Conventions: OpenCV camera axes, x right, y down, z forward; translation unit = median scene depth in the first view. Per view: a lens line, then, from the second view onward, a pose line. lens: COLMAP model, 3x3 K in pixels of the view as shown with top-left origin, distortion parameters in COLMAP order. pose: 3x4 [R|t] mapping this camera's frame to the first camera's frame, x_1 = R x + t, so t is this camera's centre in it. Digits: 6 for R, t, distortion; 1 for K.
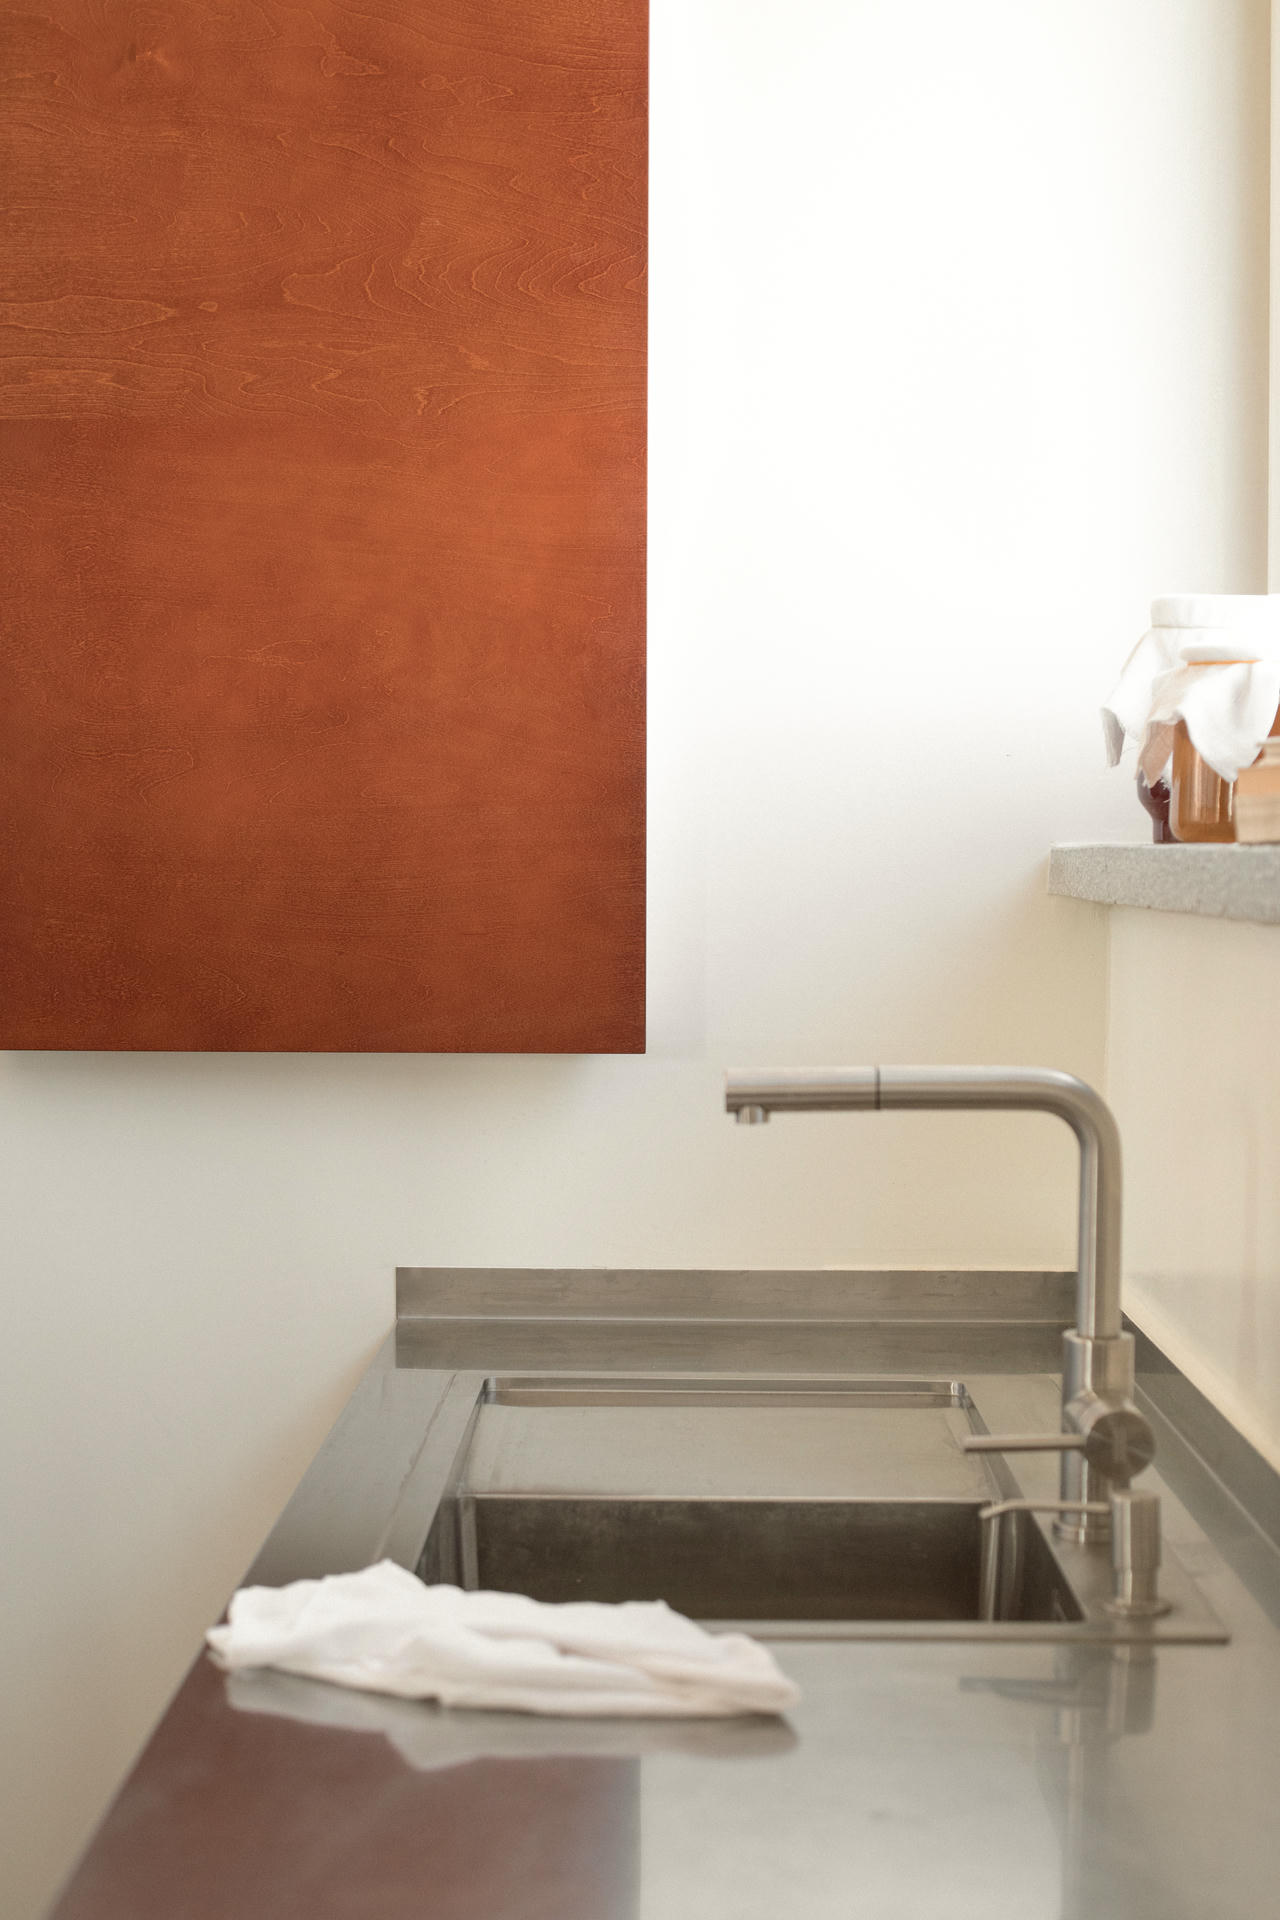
lens RADIAL K [[2730.8, 0, 639.6], [0, 2730.8, 956.7], [0, 0, 1]] dist [-0.136778, 0.000000]
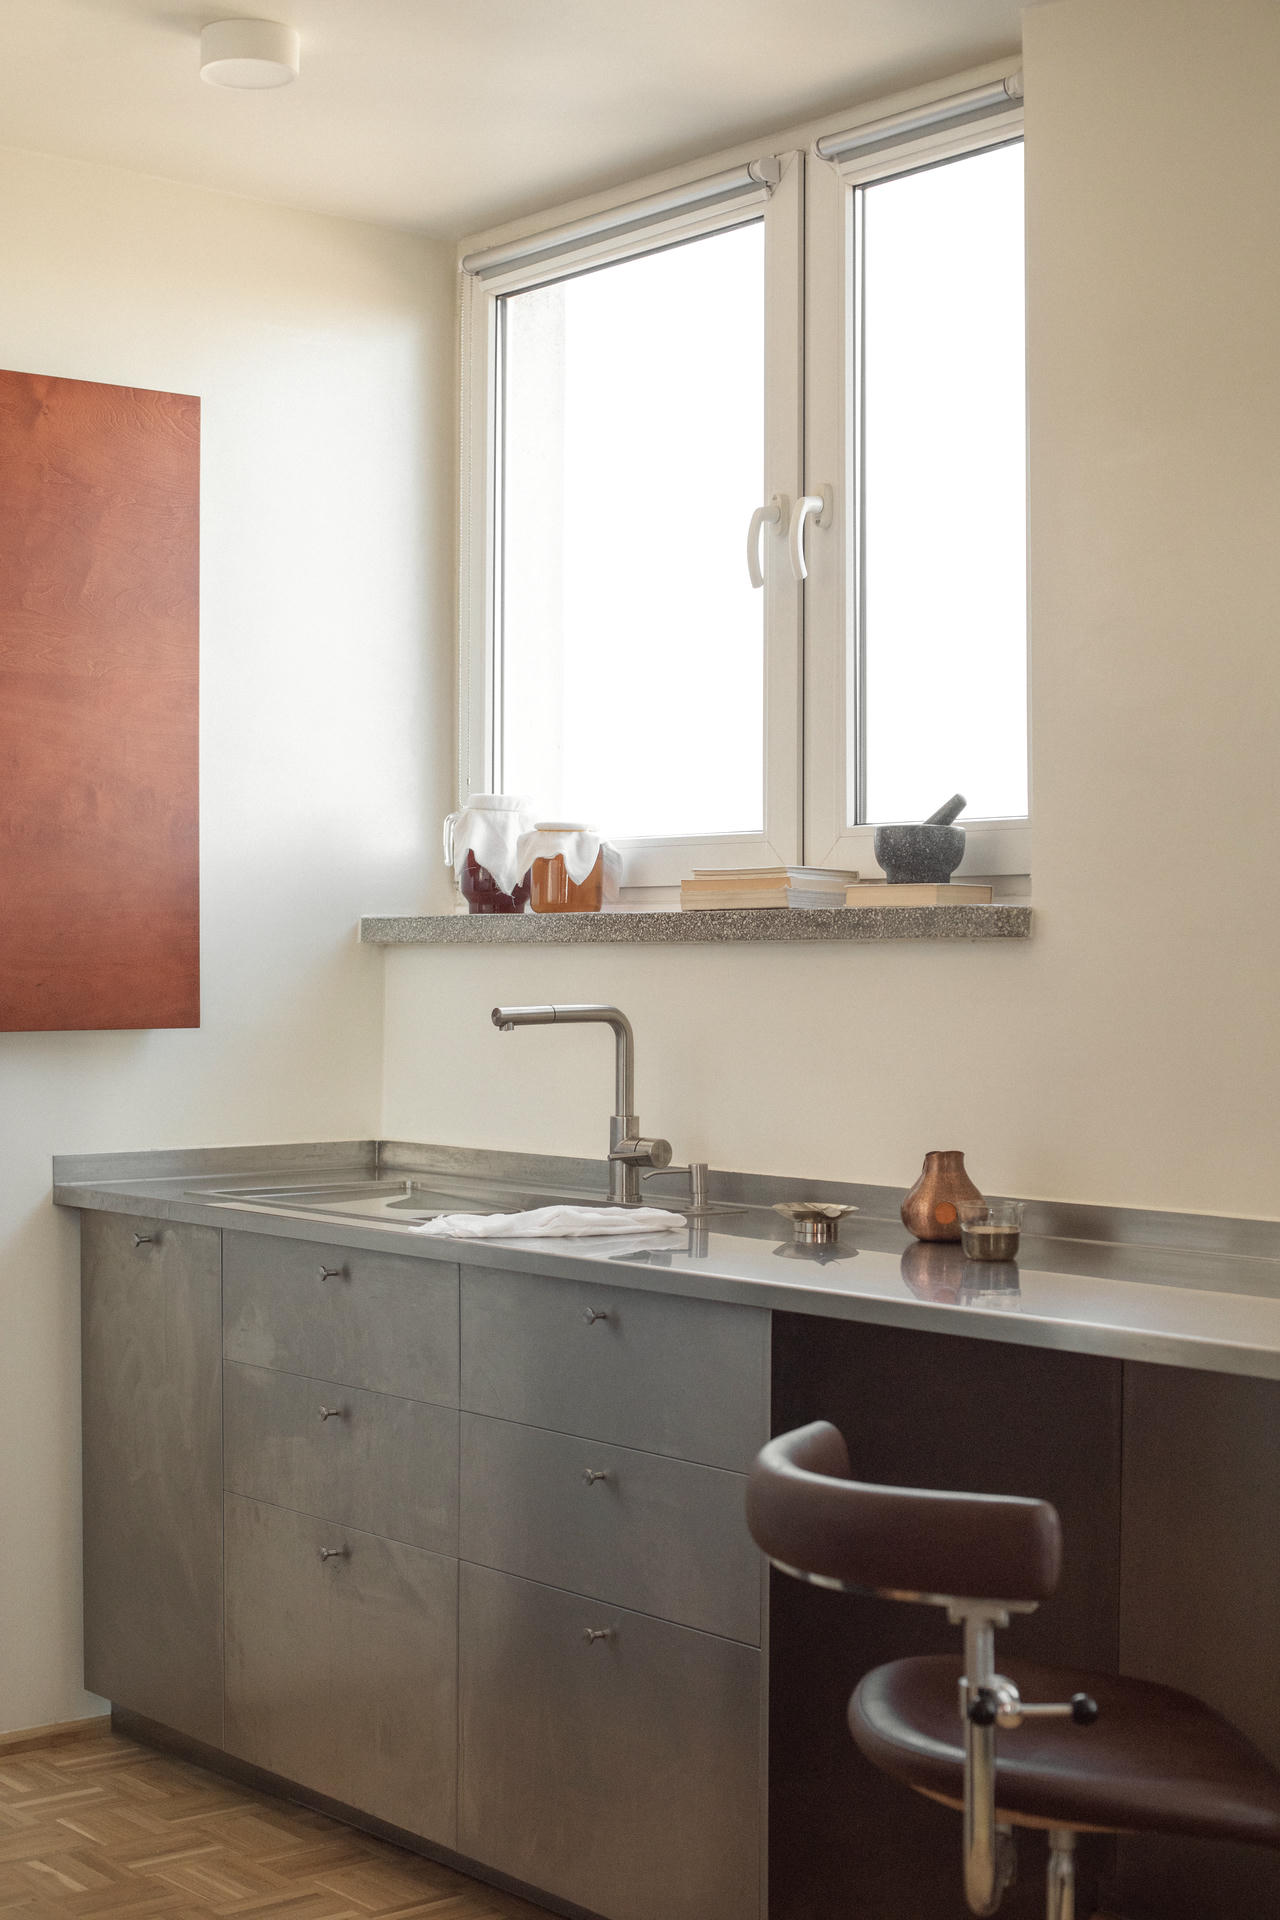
lens RADIAL K [[2730.8, 0, 640.4], [0, 2730.8, 959.5], [0, 0, 1]] dist [-0.136778, 0.000000]
pose [[0.763177, -0.007937, 0.646140, -0.967158], [0.028694, 0.999355, -0.021615, 0.037974], [-0.645552, 0.035037, 0.762913, -0.603792]]
